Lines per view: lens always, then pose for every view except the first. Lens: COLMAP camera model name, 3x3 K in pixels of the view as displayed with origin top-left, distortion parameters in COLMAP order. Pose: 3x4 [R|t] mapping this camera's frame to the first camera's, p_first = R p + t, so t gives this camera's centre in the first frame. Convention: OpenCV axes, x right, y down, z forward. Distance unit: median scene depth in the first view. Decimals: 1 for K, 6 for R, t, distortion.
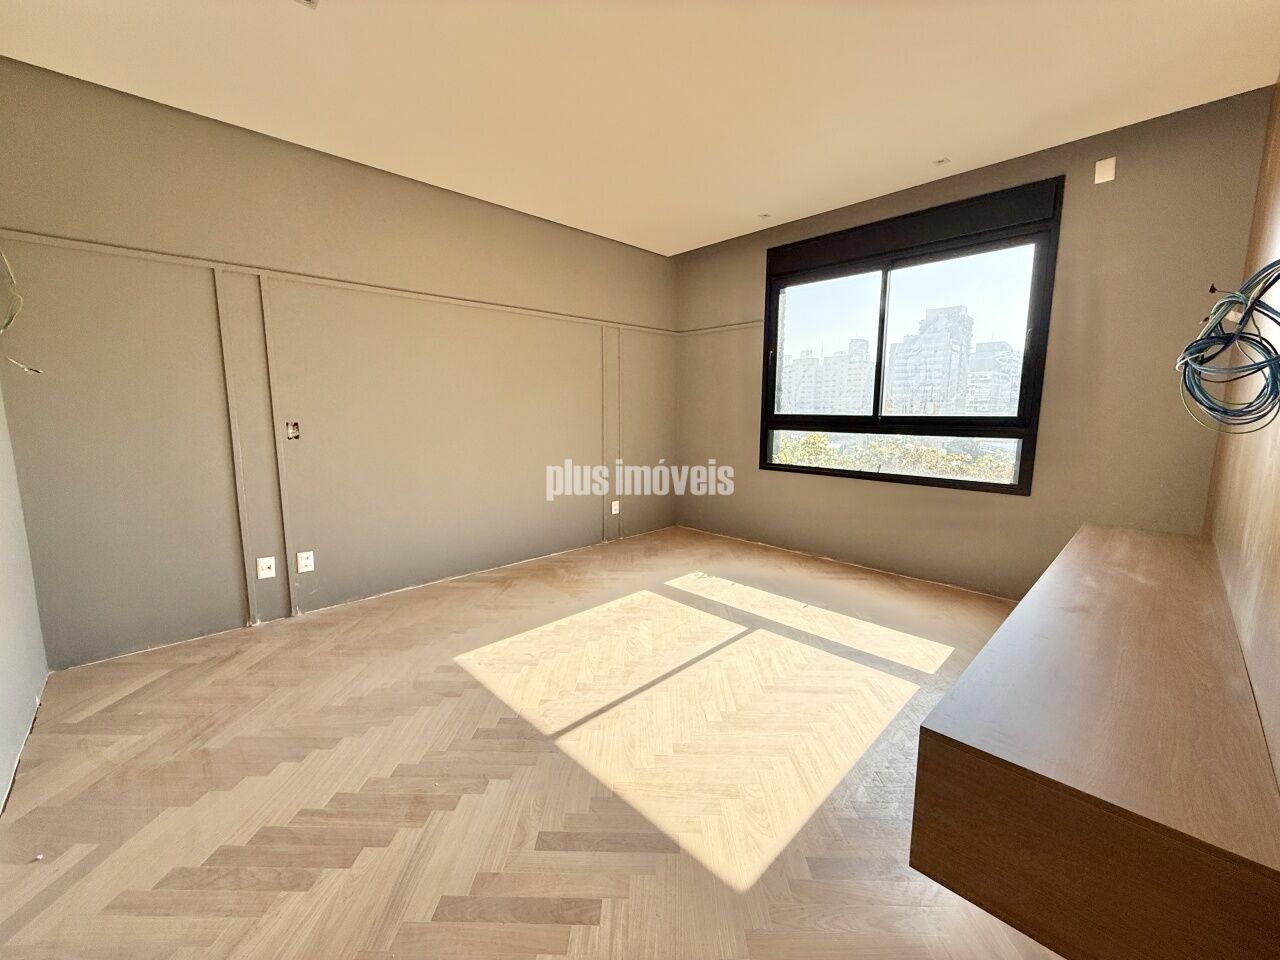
lens RADIAL K [[512.5, 0, 639.0], [0, 512.5, 480.7], [0, 0, 1]] dist [0.001585, -0.000189]
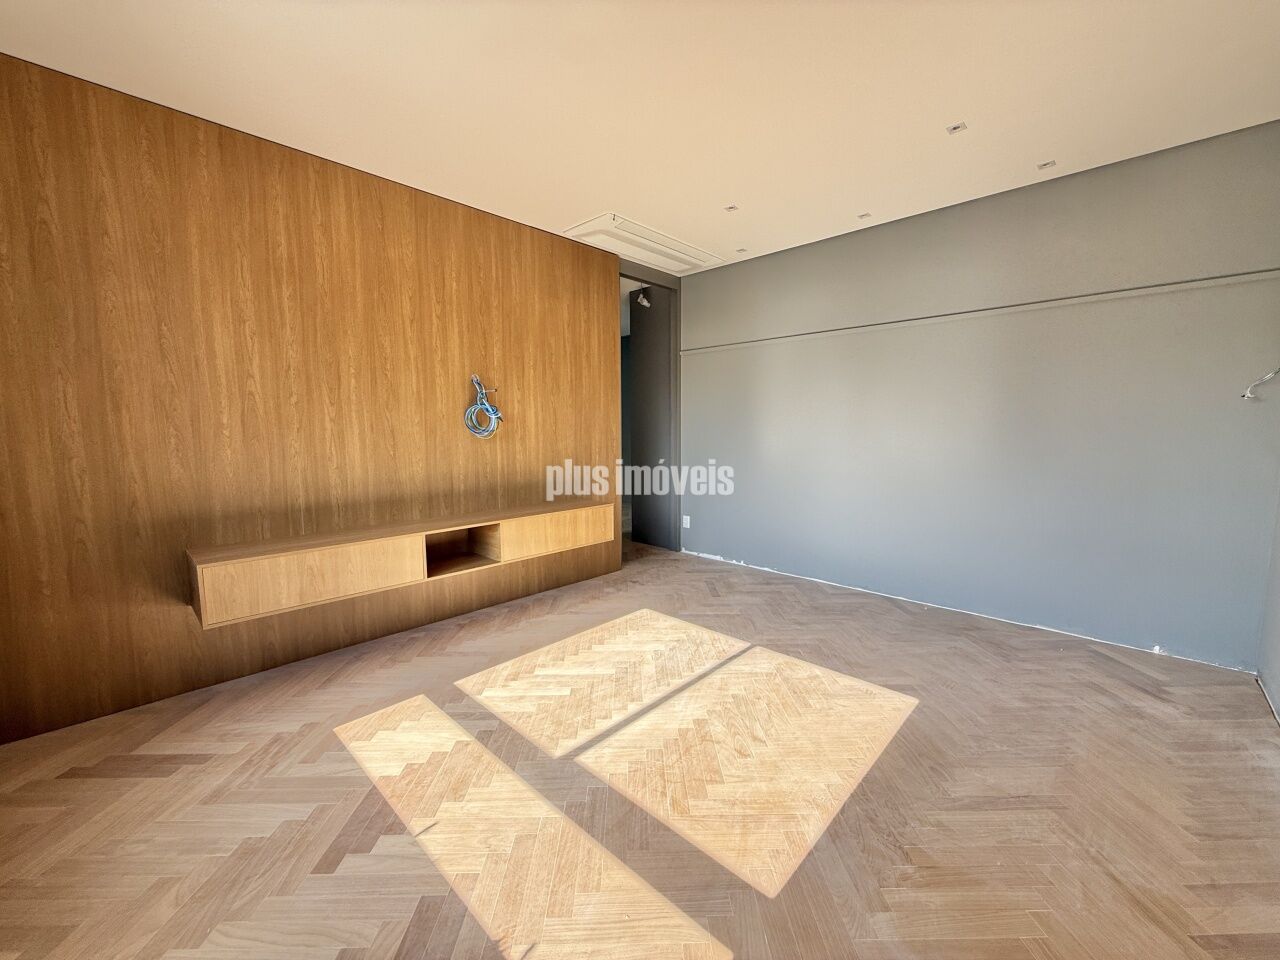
lens RADIAL K [[512.5, 0, 639.0], [0, 512.5, 480.7], [0, 0, 1]] dist [0.001585, -0.000189]
pose [[-0.999019, 0.010247, -0.043083, 0.139668], [-0.000456, 0.970426, 0.241400, -0.202636], [0.044283, 0.241183, -0.969469, 1.413940]]
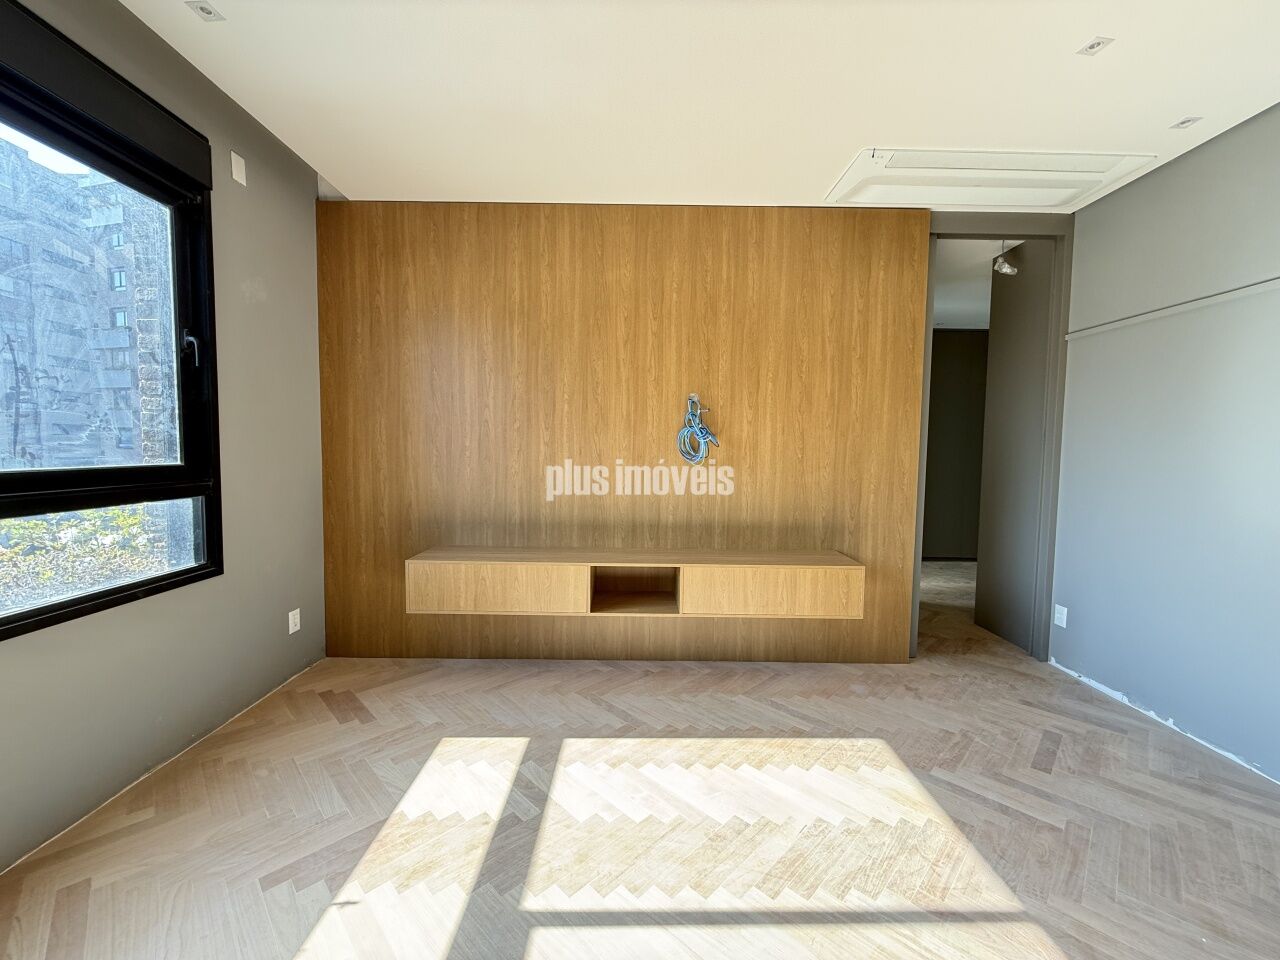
lens RADIAL K [[512.5, 0, 639.0], [0, 512.5, 480.7], [0, 0, 1]] dist [0.001585, -0.000189]
pose [[-0.726808, -0.050471, 0.684984, -0.141410], [0.084406, 0.983174, 0.162001, -0.162902], [-0.681635, 0.175560, -0.710318, 1.081021]]
